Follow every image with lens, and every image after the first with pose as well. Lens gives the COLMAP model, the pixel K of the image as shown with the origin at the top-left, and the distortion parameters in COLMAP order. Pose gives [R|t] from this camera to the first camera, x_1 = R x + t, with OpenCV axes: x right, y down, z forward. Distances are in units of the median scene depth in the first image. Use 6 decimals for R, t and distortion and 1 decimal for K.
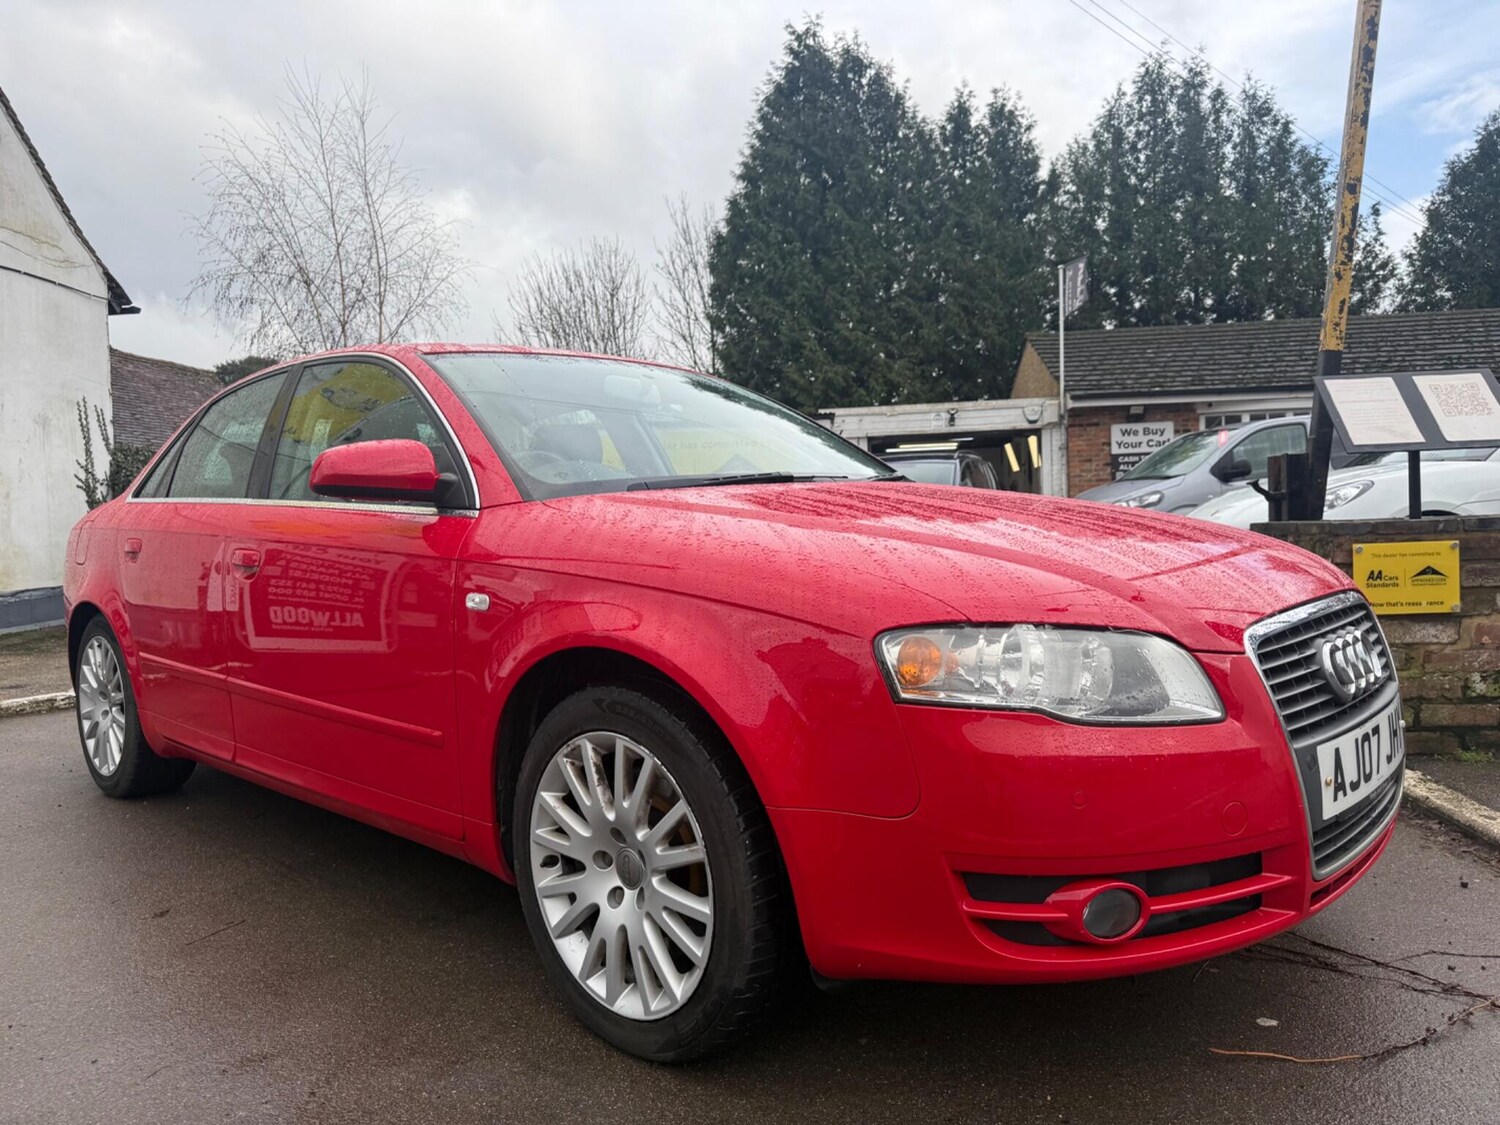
lens RADIAL K [[1054.5, 0, 750.0], [0, 1054.5, 562.5], [0, 0, 1]] dist [0.088619, -0.131506]
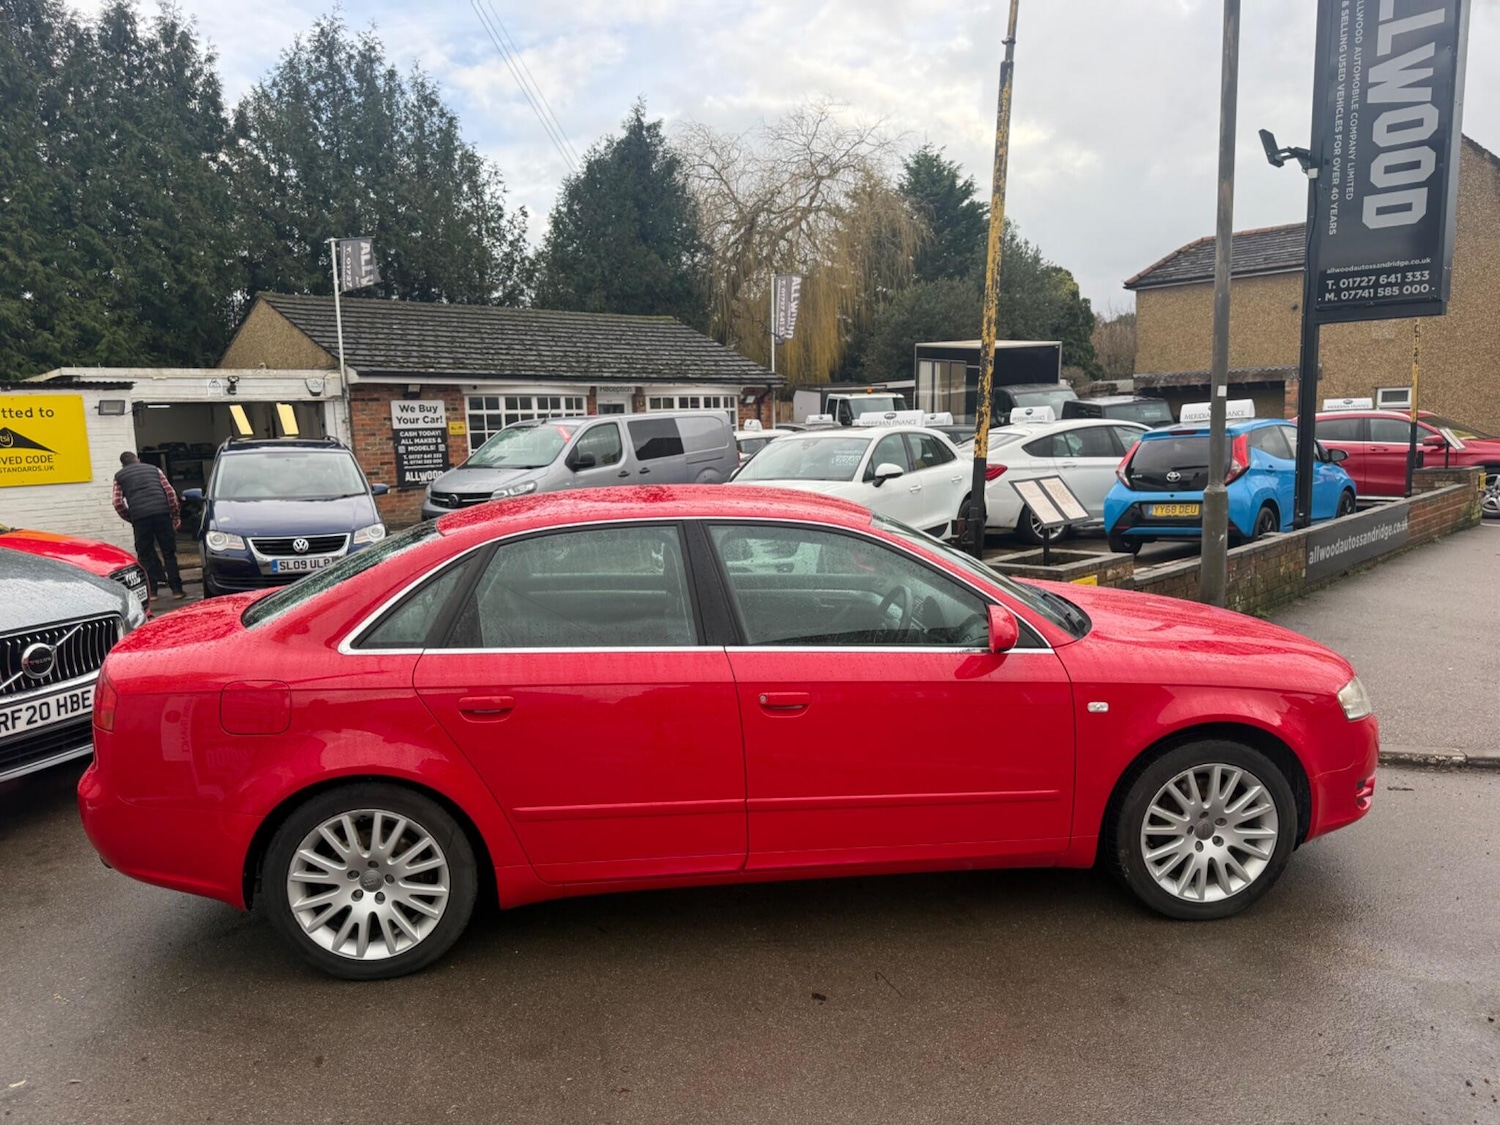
lens RADIAL K [[1040.1, 0, 765.1], [0, 1040.1, 573.3], [0, 0, 1]] dist [0.114039, -0.174863]
pose [[0.647490, -0.092317, 0.756461, -0.223057], [0.035562, 0.995214, 0.091014, -0.041518], [-0.761243, -0.032029, 0.647675, 0.041161]]
